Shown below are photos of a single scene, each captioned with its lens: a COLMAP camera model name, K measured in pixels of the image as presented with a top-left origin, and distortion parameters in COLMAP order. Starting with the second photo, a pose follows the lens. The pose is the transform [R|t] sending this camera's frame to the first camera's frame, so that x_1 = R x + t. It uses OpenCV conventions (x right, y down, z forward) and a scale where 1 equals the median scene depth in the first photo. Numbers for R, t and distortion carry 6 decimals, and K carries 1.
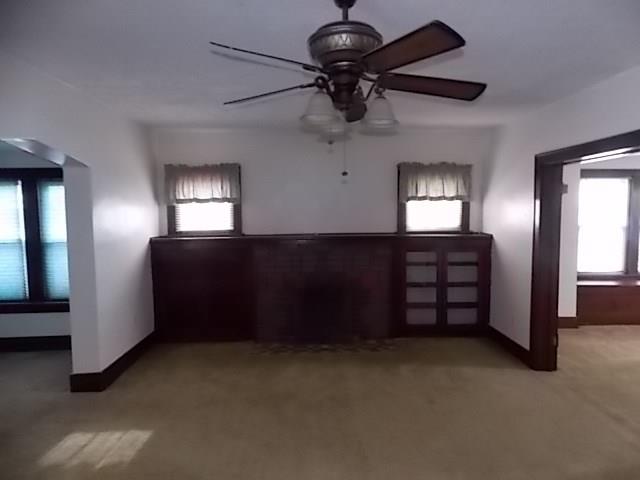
lens RADIAL K [[427.8, 0, 320.0], [0, 427.8, 240.0], [0, 0, 1]] dist [0.005003, 0.004855]
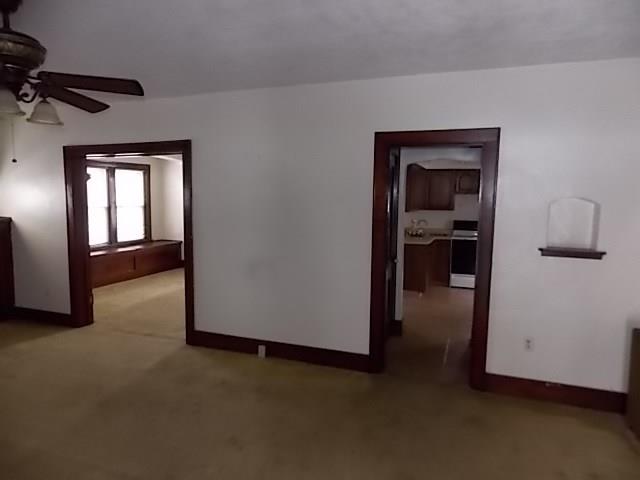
lens RADIAL K [[437.7, 0, 320.0], [0, 437.7, 240.0], [0, 0, 1]] dist [0.005455, 0.000861]
pose [[0.385811, -0.100249, 0.917115, -0.335027], [0.067668, 0.994476, 0.080239, 0.008745], [-0.920093, 0.031102, 0.390464, -0.100716]]
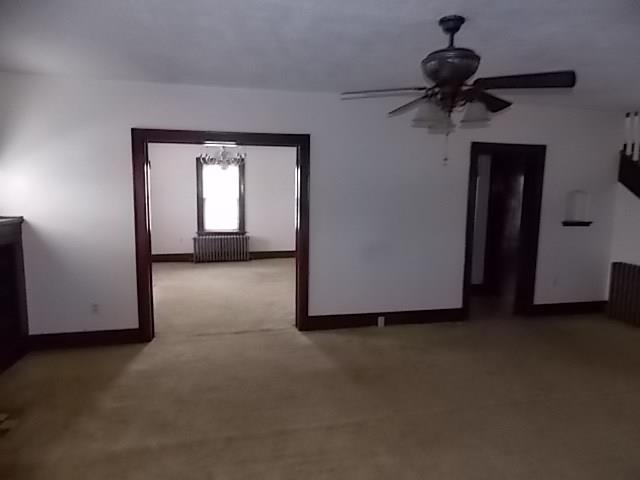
lens RADIAL K [[427.8, 0, 320.0], [0, 427.8, 240.0], [0, 0, 1]] dist [0.005003, 0.004855]
pose [[-0.183921, -0.130822, 0.974196, -0.543564], [0.063860, 0.987419, 0.144654, -0.056659], [-0.980864, 0.088817, -0.173253, 0.742548]]
